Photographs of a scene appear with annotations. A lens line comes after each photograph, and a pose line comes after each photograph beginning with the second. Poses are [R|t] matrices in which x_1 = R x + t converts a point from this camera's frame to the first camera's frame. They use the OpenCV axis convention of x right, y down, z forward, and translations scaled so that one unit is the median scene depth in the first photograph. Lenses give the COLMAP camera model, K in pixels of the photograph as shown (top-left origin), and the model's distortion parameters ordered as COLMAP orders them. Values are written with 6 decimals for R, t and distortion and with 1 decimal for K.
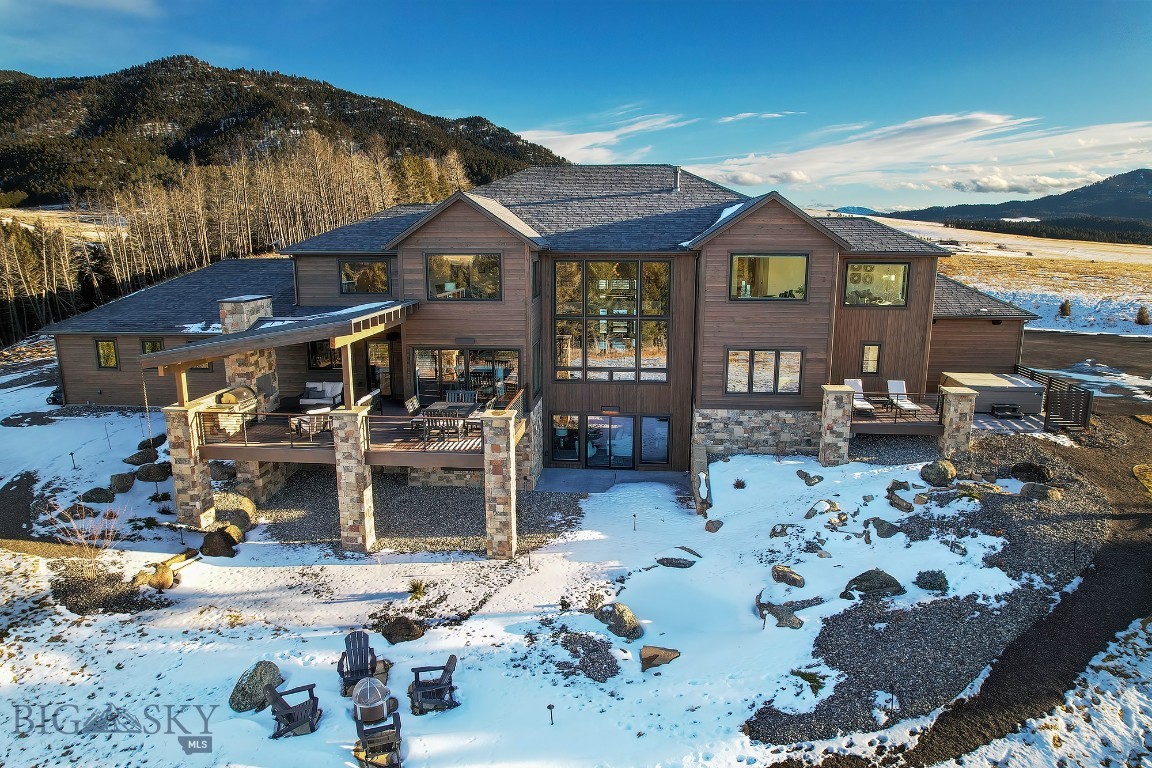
lens RADIAL K [[741.5, 0, 576.0], [0, 741.5, 384.0], [0, 0, 1]] dist [-0.073399, 0.068573]
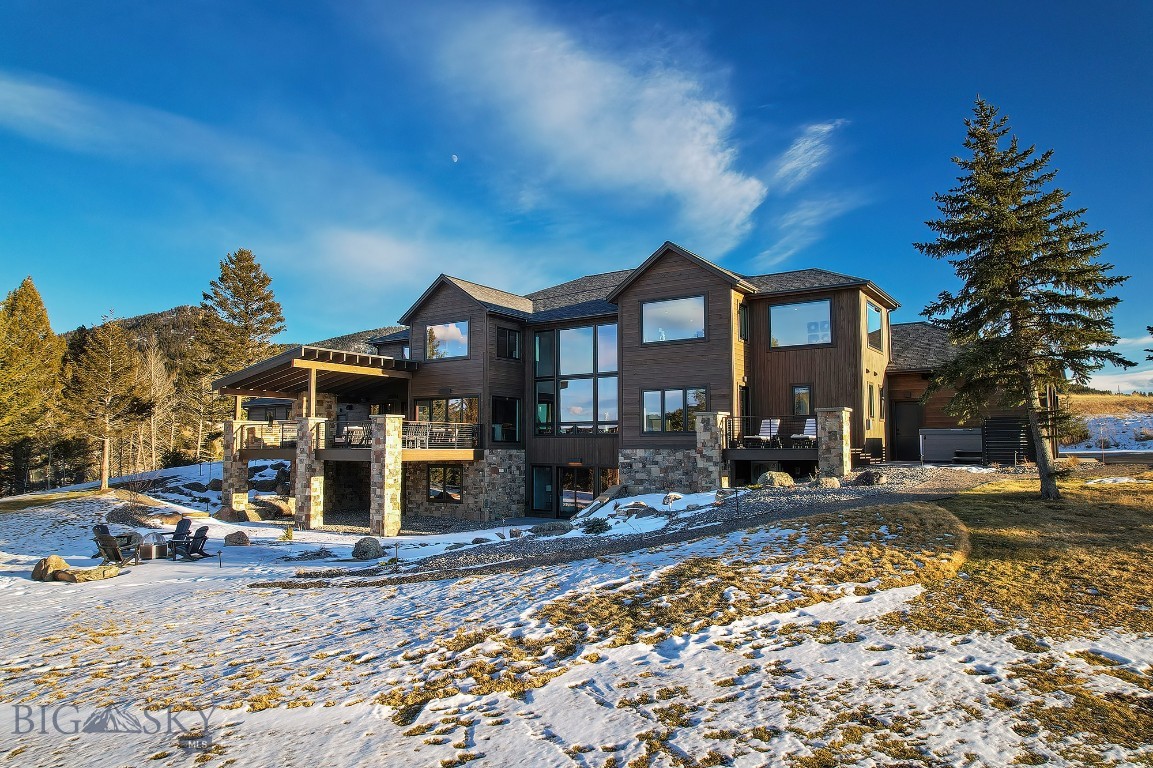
lens RADIAL K [[742.1, 0, 576.5], [0, 742.1, 384.0], [0, 0, 1]] dist [-0.073399, 0.068573]
pose [[0.875331, -0.043294, -0.481582, 0.678566], [-0.096339, 0.960398, -0.261448, 0.246633], [0.473830, 0.275249, 0.836495, 0.068767]]
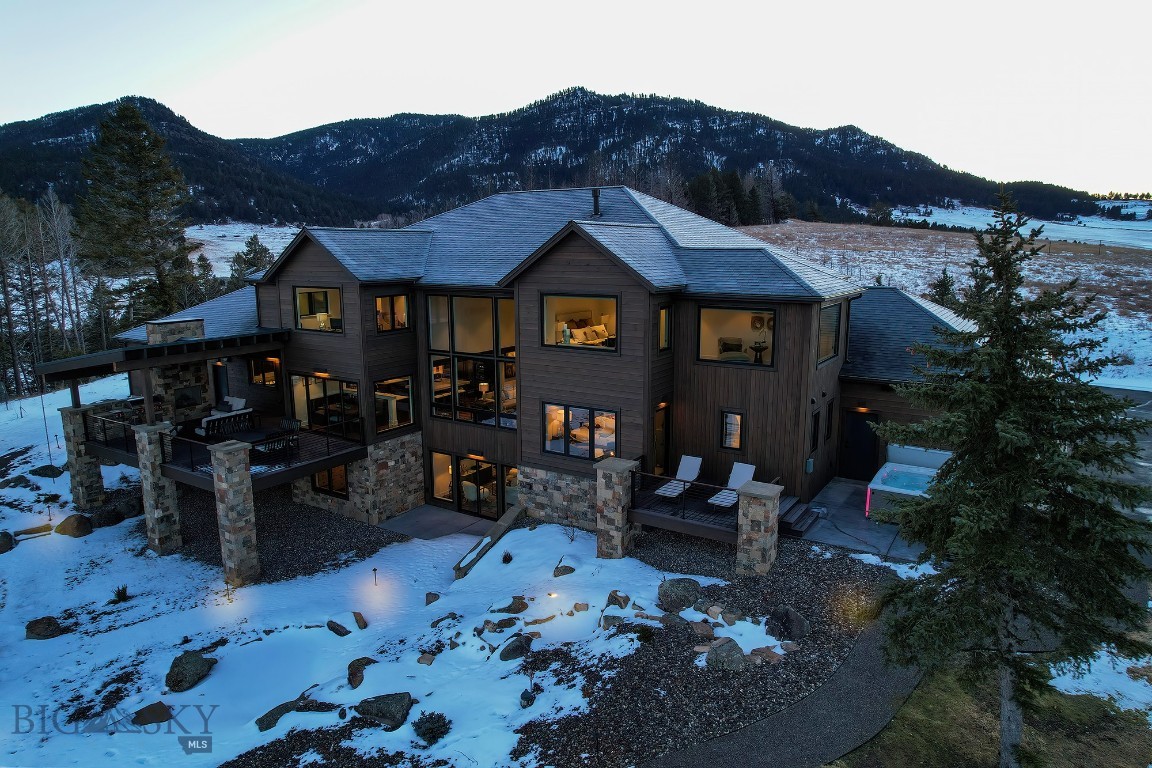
lens RADIAL K [[741.5, 0, 576.0], [0, 741.5, 384.0], [0, 0, 1]] dist [-0.073399, 0.068573]
pose [[0.889304, 0.081853, -0.449931, 0.674284], [-0.089054, 0.996013, 0.005179, -0.081387], [0.448561, 0.035463, 0.893048, 0.253618]]
